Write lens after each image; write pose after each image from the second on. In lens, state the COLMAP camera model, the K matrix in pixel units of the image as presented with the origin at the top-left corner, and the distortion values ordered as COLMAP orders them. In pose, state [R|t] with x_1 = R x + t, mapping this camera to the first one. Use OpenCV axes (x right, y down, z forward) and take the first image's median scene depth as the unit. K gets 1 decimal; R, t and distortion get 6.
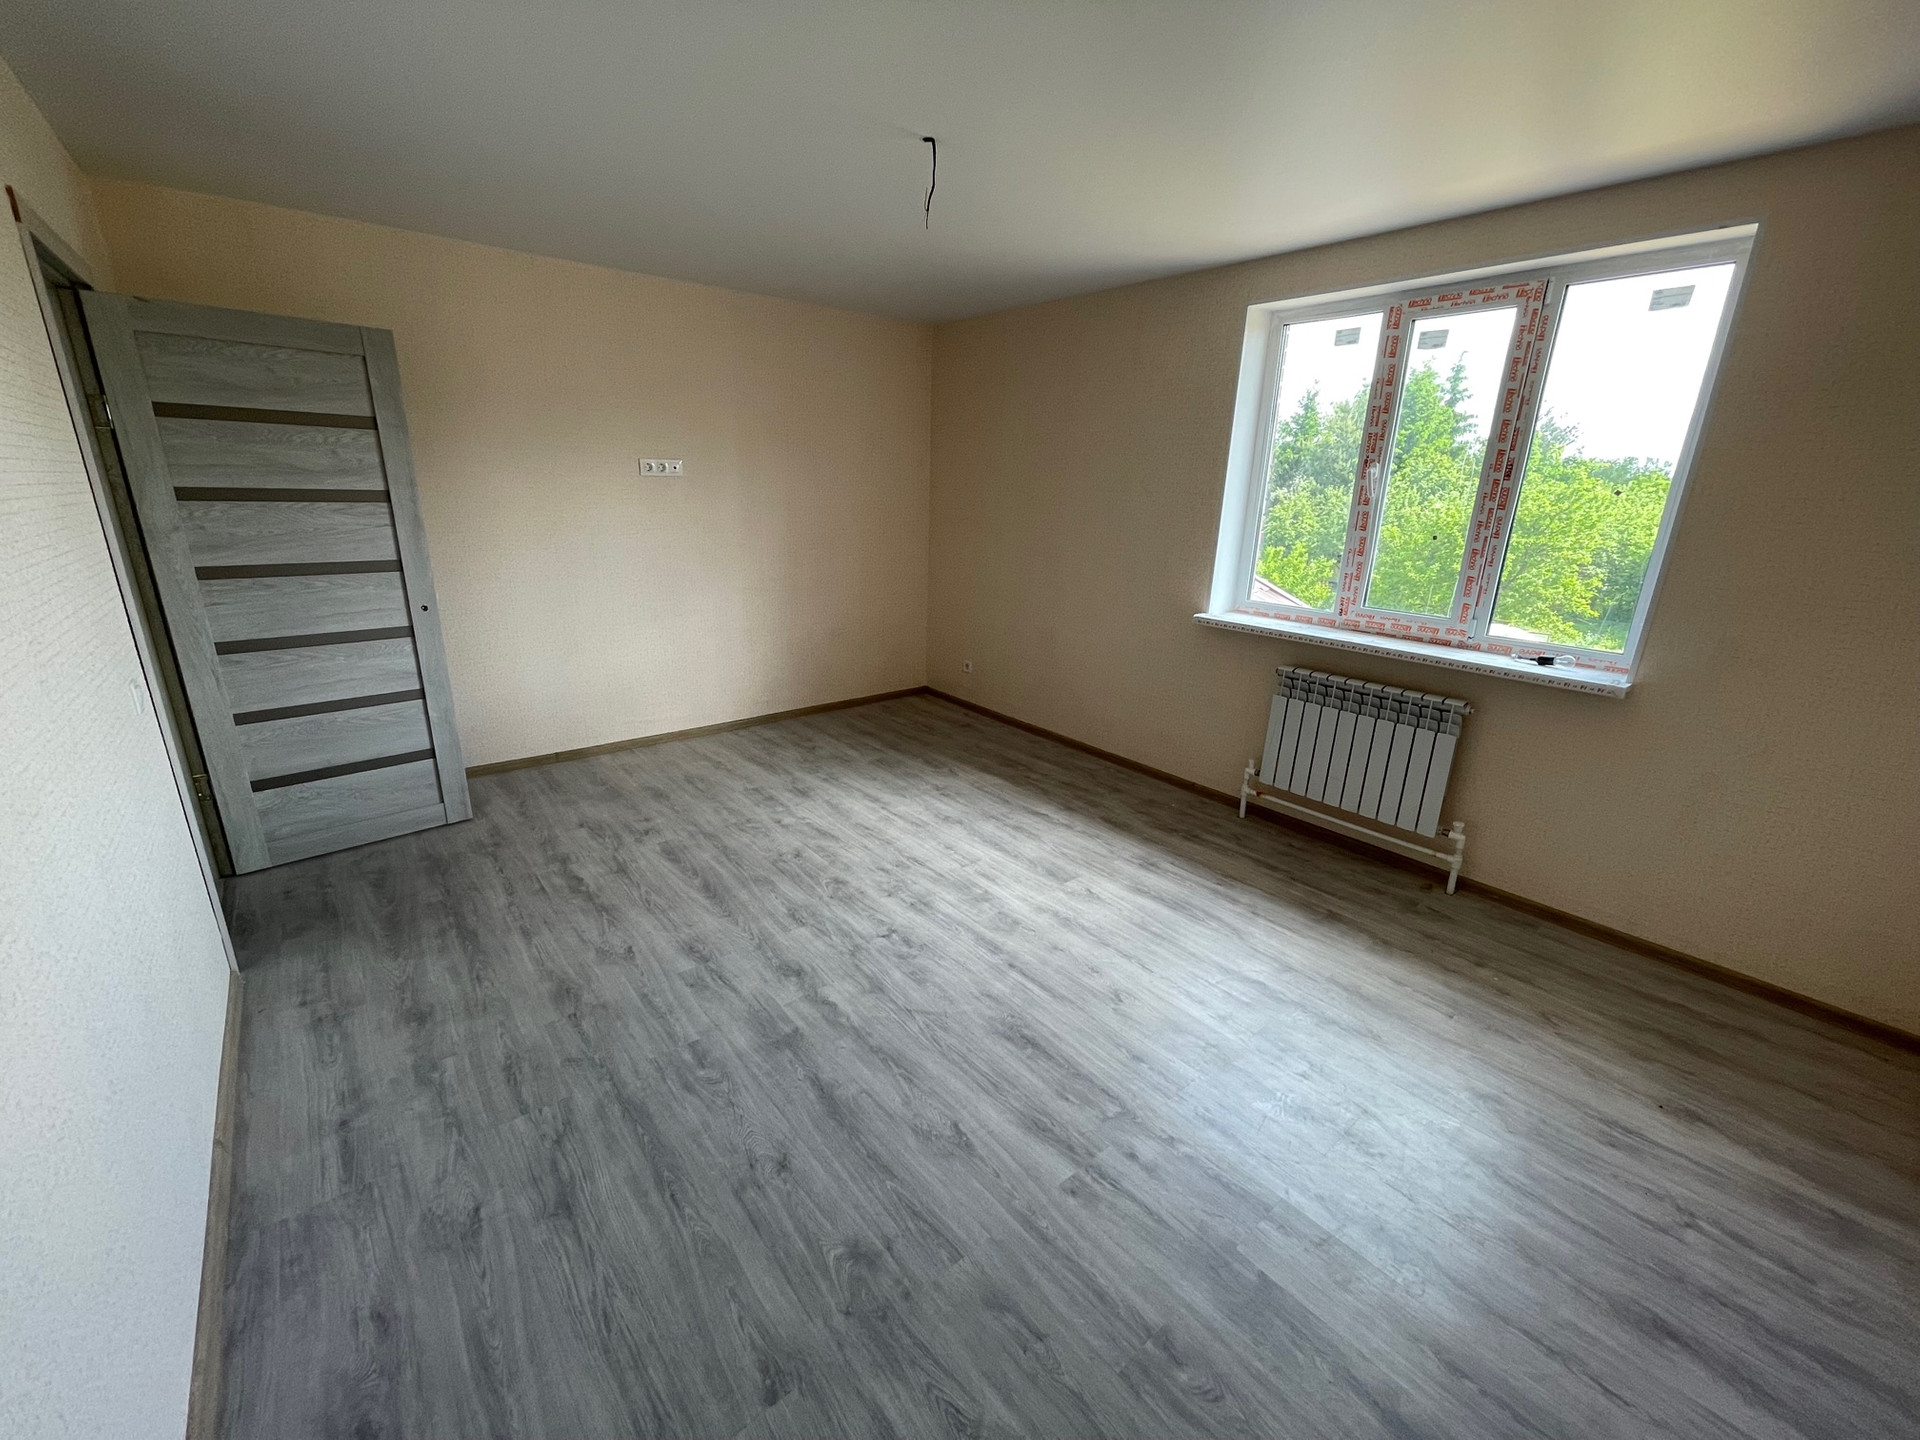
lens RADIAL K [[778.2, 0, 916.1], [0, 778.2, 715.6], [0, 0, 1]] dist [-0.005891, 0.002393]
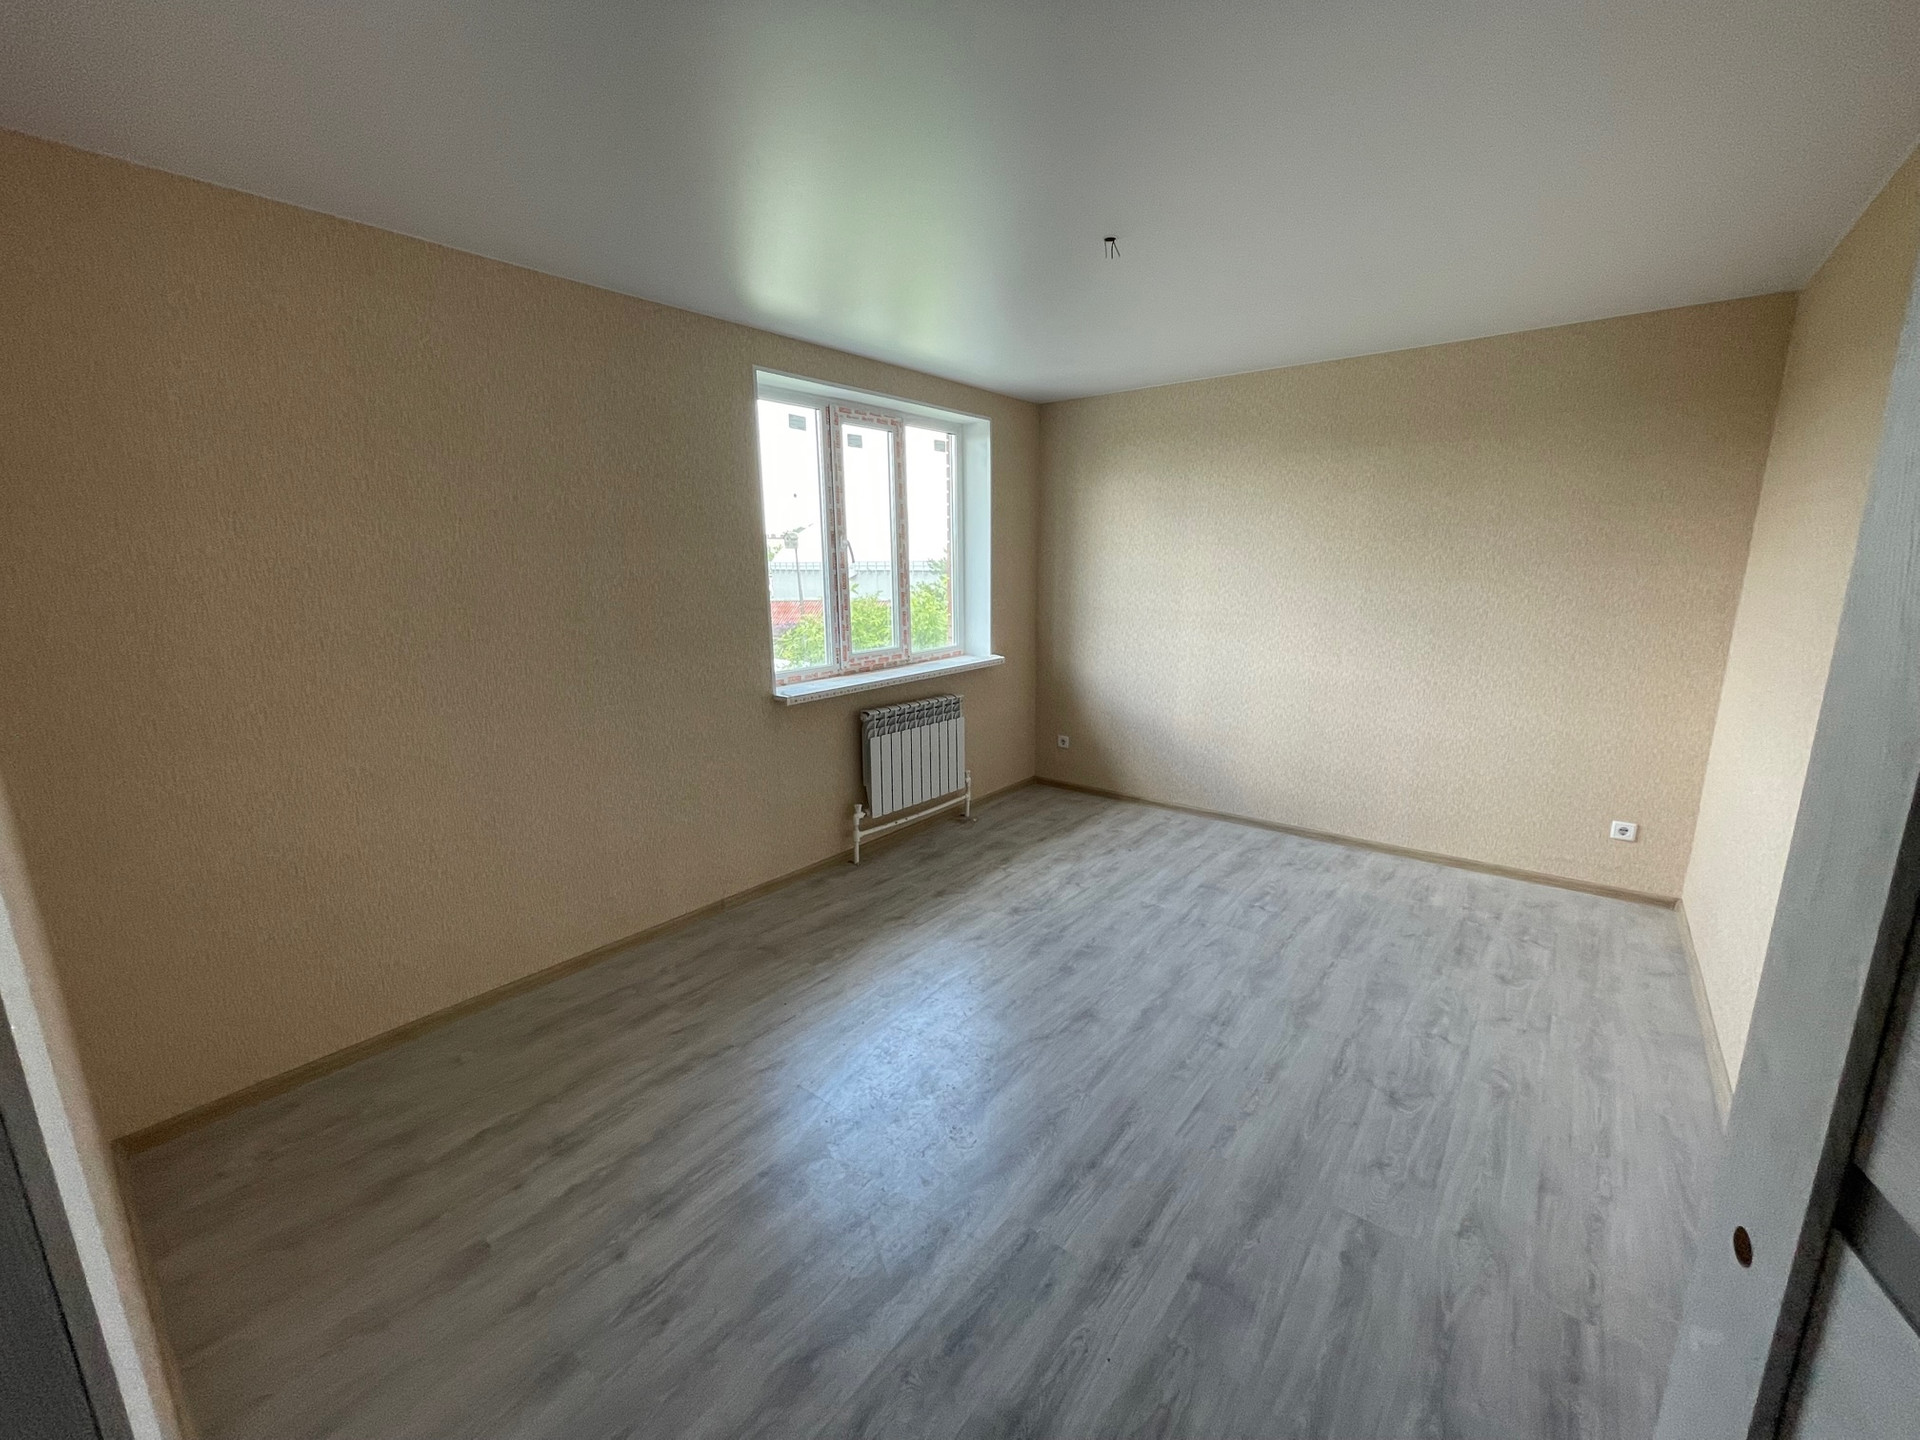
lens RADIAL K [[778.2, 0, 970.3], [0, 778.2, 740.9], [0, 0, 1]] dist [-0.005891, 0.002393]
pose [[-0.227220, -0.245272, 0.942450, -0.778594], [0.288676, 0.907303, 0.305723, -0.405322], [-0.930074, 0.341530, -0.135354, 1.268456]]
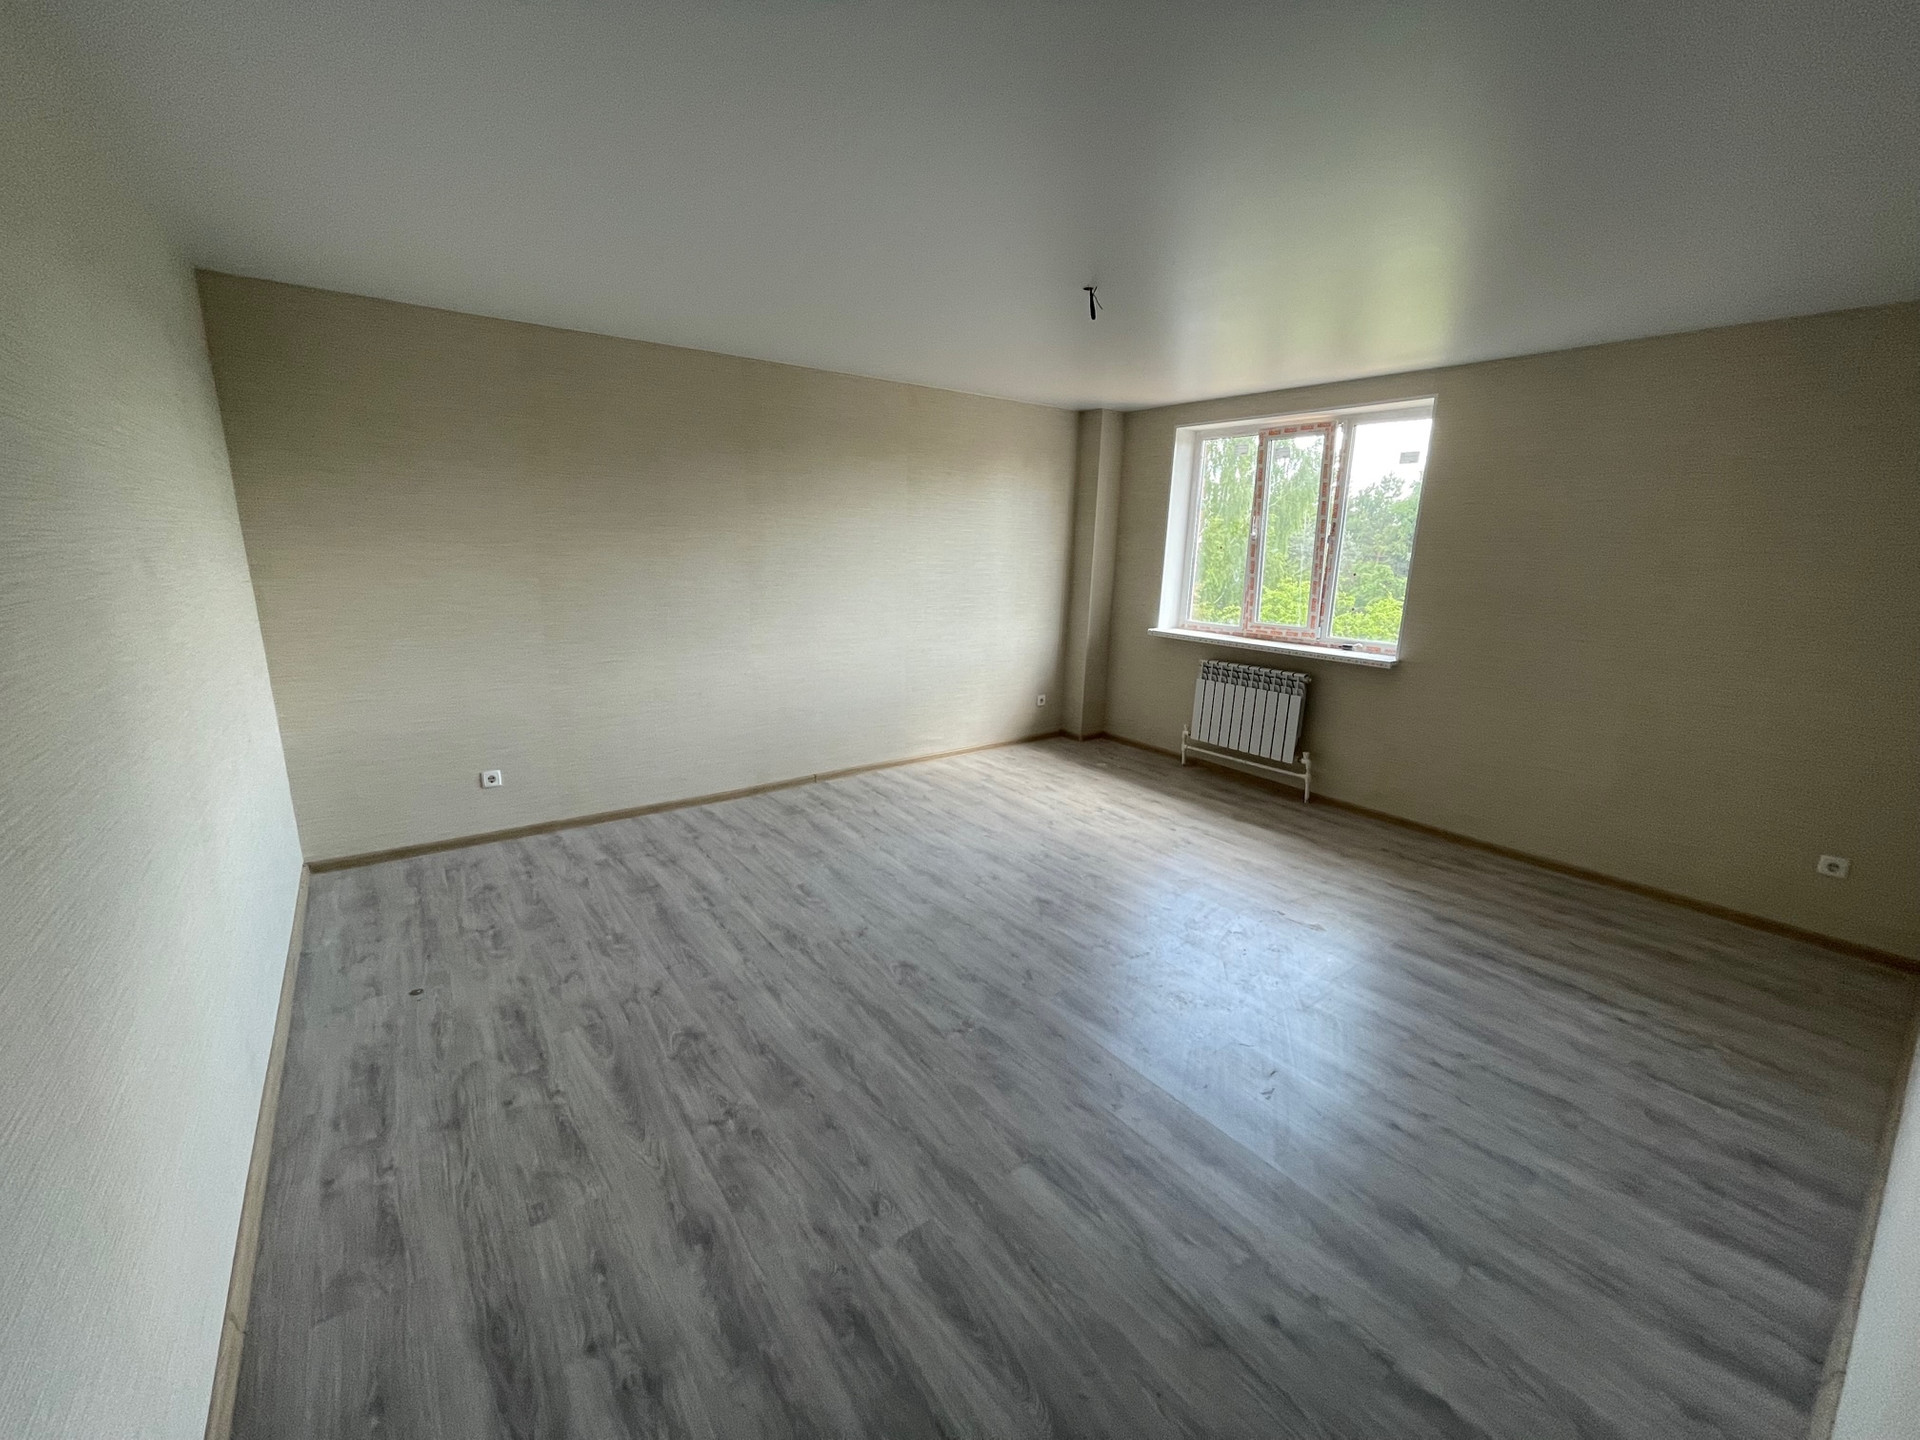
lens RADIAL K [[757.2, 0, 932.6], [0, 757.2, 703.1], [0, 0, 1]] dist [-0.012410, 0.000663]
pose [[0.997947, 0.034937, -0.053679, 0.039596], [-0.040321, 0.993891, -0.102735, 0.238919], [0.049762, 0.104688, 0.993259, -0.577347]]
